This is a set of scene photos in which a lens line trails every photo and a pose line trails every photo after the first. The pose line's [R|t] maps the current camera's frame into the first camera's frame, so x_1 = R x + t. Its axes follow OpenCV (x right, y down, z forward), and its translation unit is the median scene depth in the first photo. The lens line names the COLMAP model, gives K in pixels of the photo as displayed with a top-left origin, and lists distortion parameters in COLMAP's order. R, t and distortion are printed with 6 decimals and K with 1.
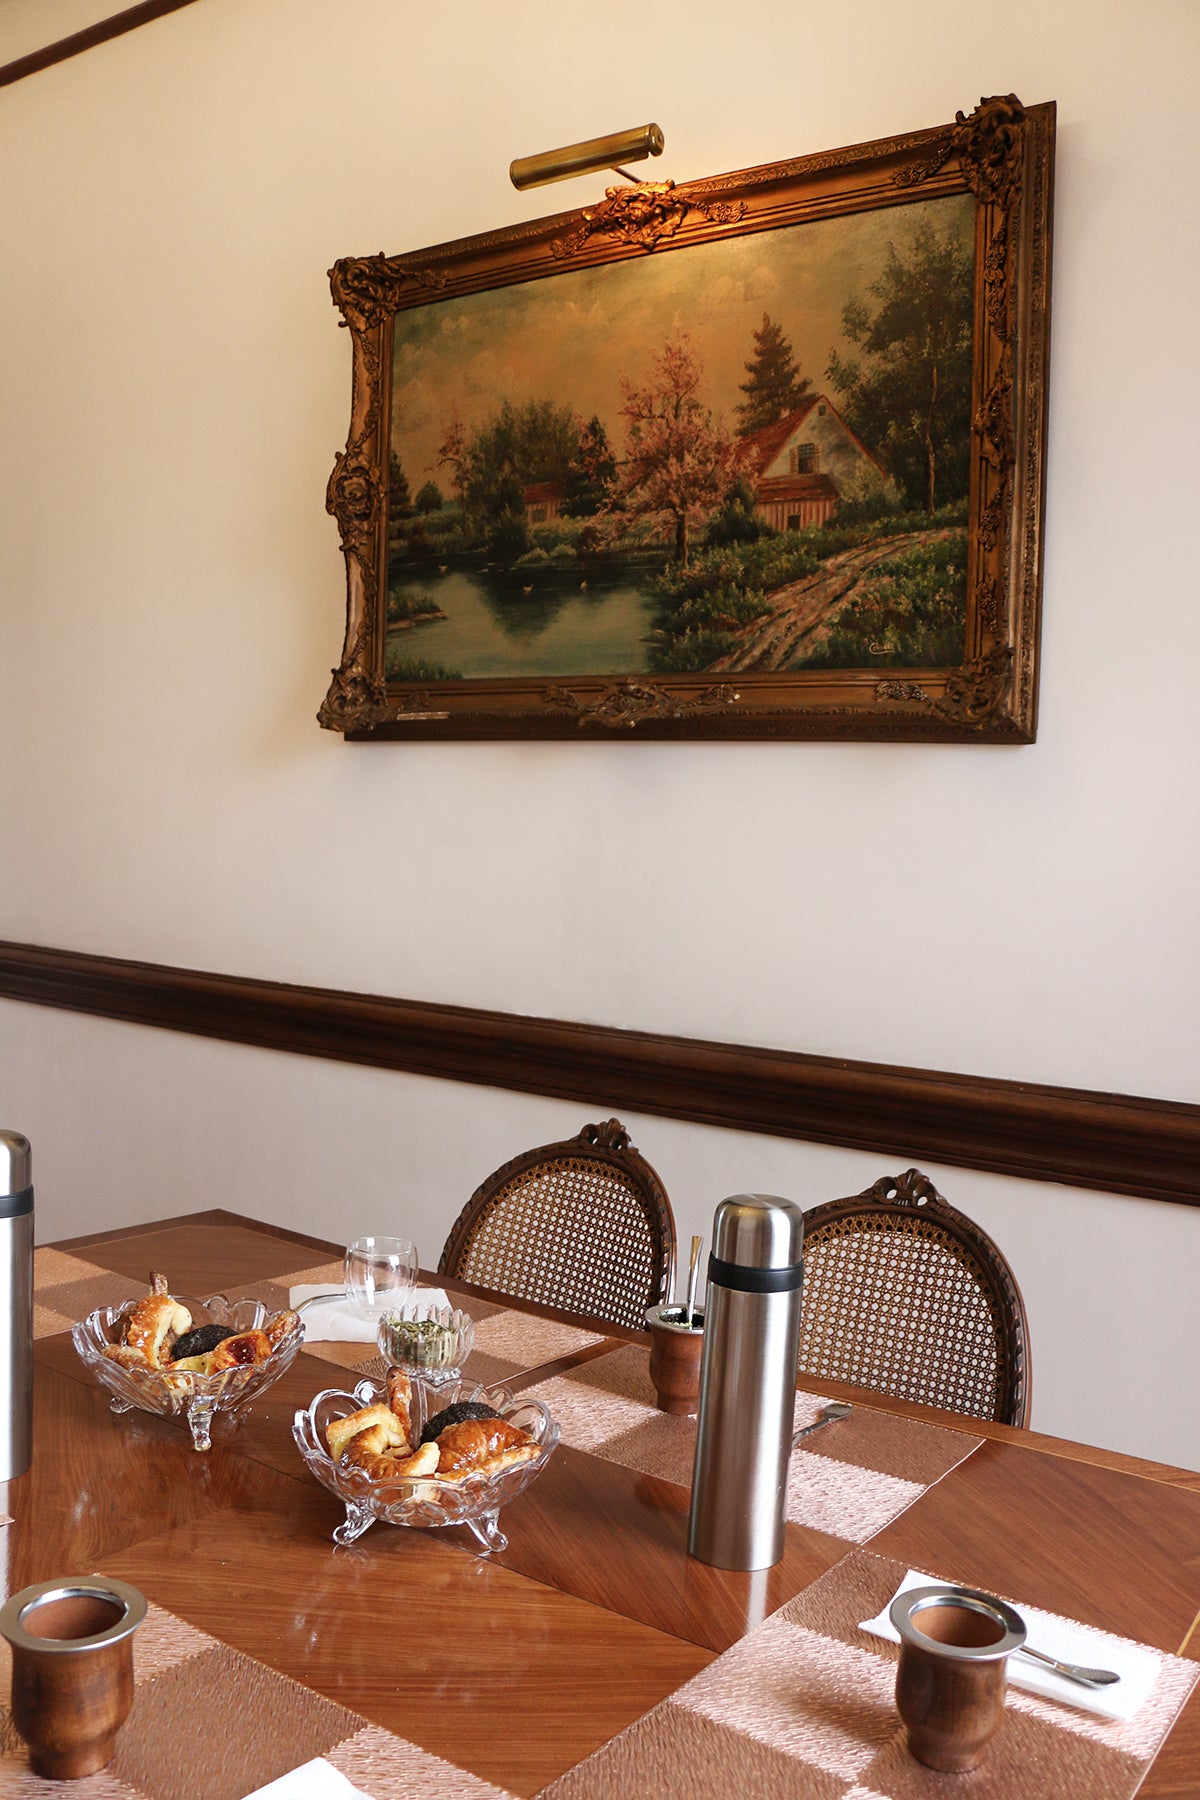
lens RADIAL K [[1479.1, 0, 616.1], [0, 1479.1, 840.8], [0, 0, 1]] dist [-0.132276, 0.108155]
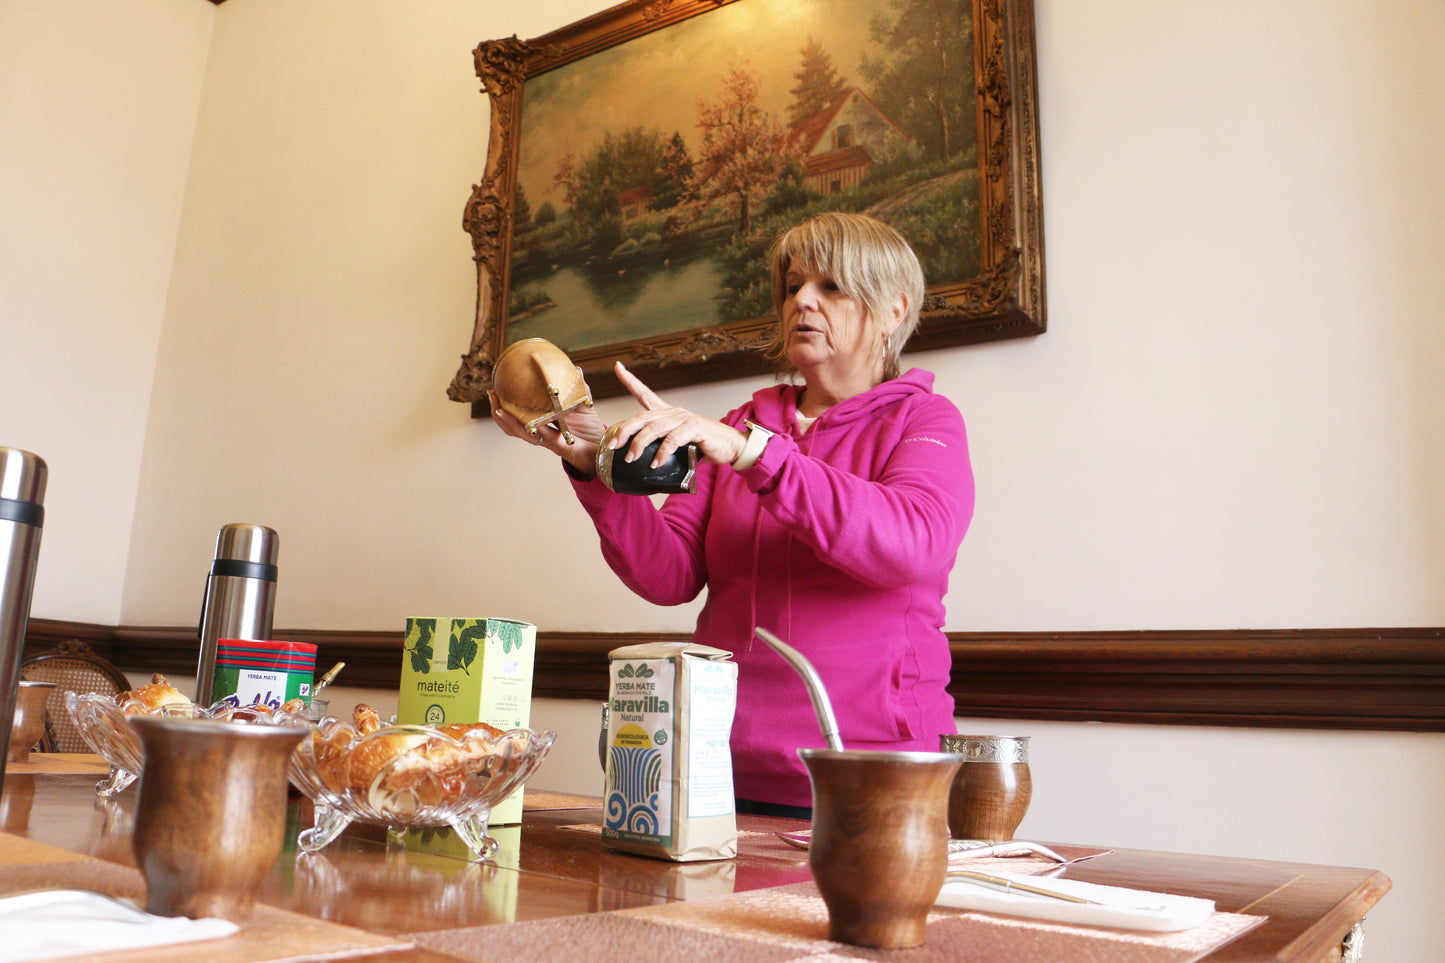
lens RADIAL K [[1187.4, 0, 733.2], [0, 1187.4, 379.6], [0, 0, 1]] dist [-0.132276, 0.108155]
pose [[0.999821, -0.013843, -0.012923, 0.044711], [0.010208, 0.968714, -0.247972, 0.164506], [0.015951, 0.247795, 0.968681, 0.095327]]
